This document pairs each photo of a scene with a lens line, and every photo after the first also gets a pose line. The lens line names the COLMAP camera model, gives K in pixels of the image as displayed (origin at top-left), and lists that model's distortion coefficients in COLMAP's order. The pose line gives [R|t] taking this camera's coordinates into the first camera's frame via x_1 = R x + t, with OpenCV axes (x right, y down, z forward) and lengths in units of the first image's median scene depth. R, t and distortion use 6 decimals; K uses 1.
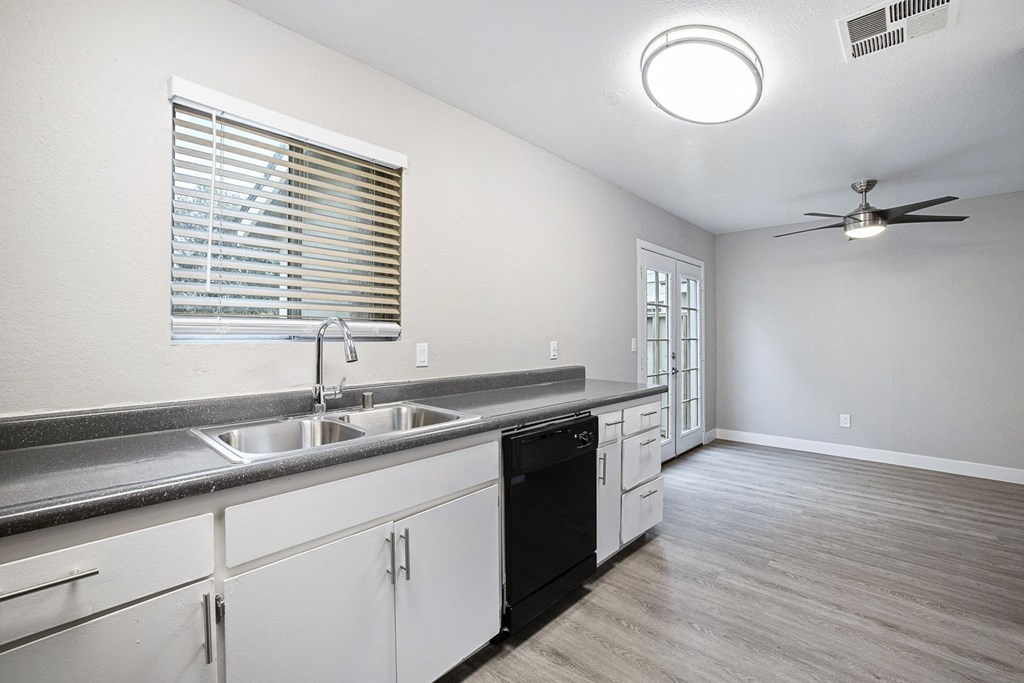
lens RADIAL K [[447.8, 0, 518.6], [0, 447.8, 333.8], [0, 0, 1]] dist [-0.005606, 0.003437]
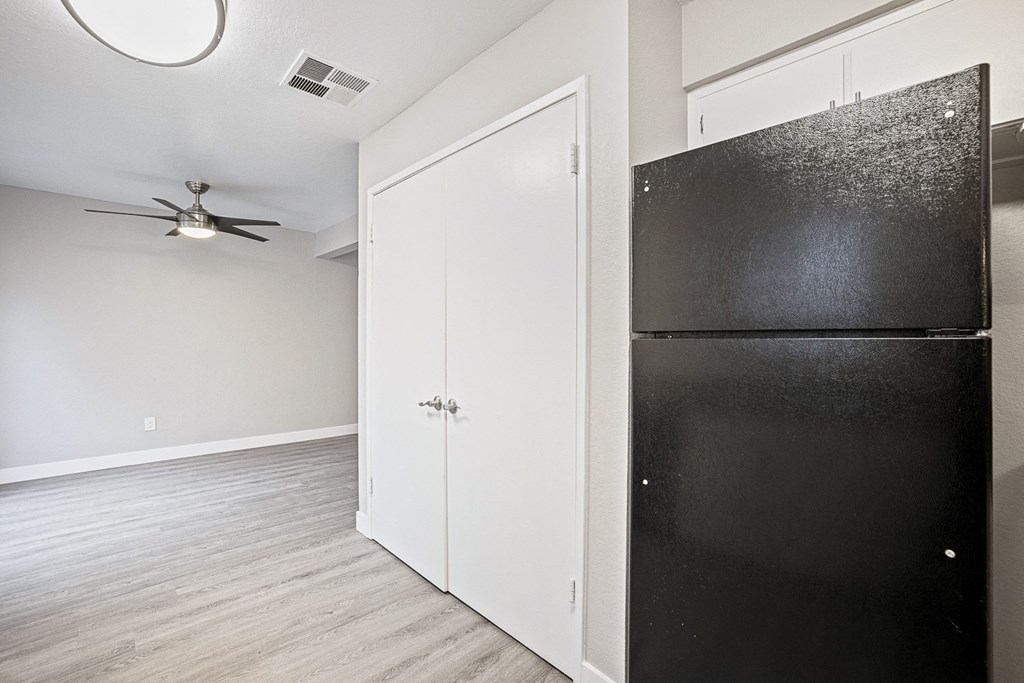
lens RADIAL K [[447.8, 0, 514.5], [0, 447.8, 340.0], [0, 0, 1]] dist [-0.005606, 0.003437]
pose [[0.102417, -0.008900, 0.994702, -0.183937], [-0.008303, 0.999917, 0.009801, 0.001162], [-0.994707, -0.009263, 0.102335, 0.194387]]
